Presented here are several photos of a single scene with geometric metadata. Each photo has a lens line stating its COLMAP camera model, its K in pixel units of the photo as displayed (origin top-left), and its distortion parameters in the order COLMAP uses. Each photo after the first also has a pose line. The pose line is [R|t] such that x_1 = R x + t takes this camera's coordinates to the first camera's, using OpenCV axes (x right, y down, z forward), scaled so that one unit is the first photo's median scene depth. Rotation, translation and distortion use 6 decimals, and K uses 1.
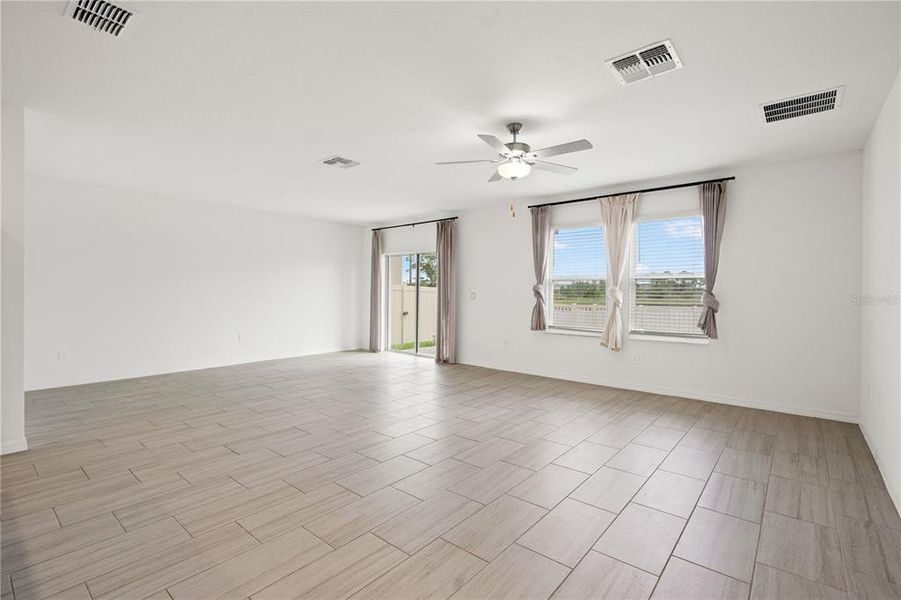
lens RADIAL K [[416.8, 0, 448.3], [0, 416.8, 300.4], [0, 0, 1]] dist [0.003980, 0.000069]
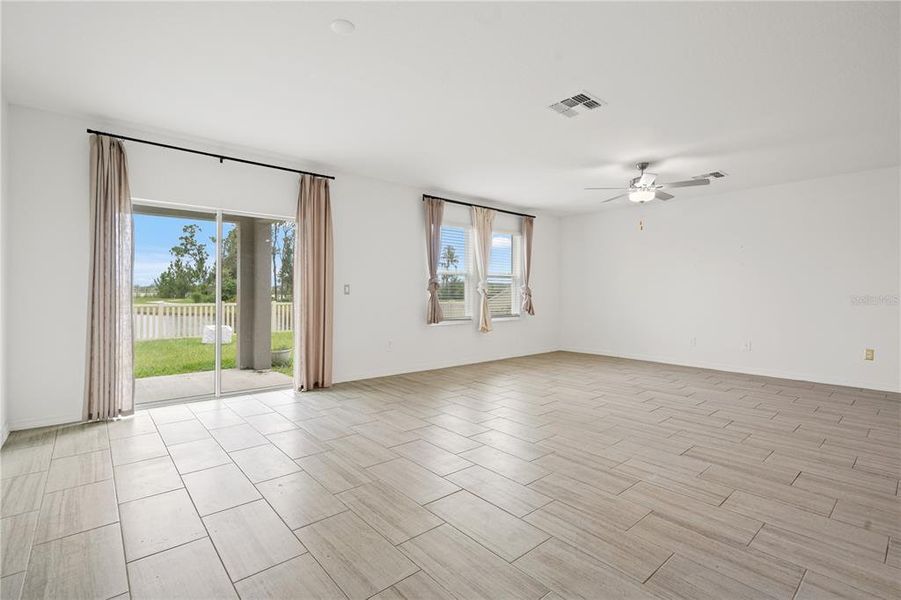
lens RADIAL K [[416.8, 0, 449.1], [0, 416.8, 292.6], [0, 0, 1]] dist [0.003980, 0.000069]
pose [[0.157643, -0.005713, 0.987480, -0.821186], [0.015452, 0.999875, 0.003318, -0.004056], [-0.987375, 0.014735, 0.157711, 0.886726]]
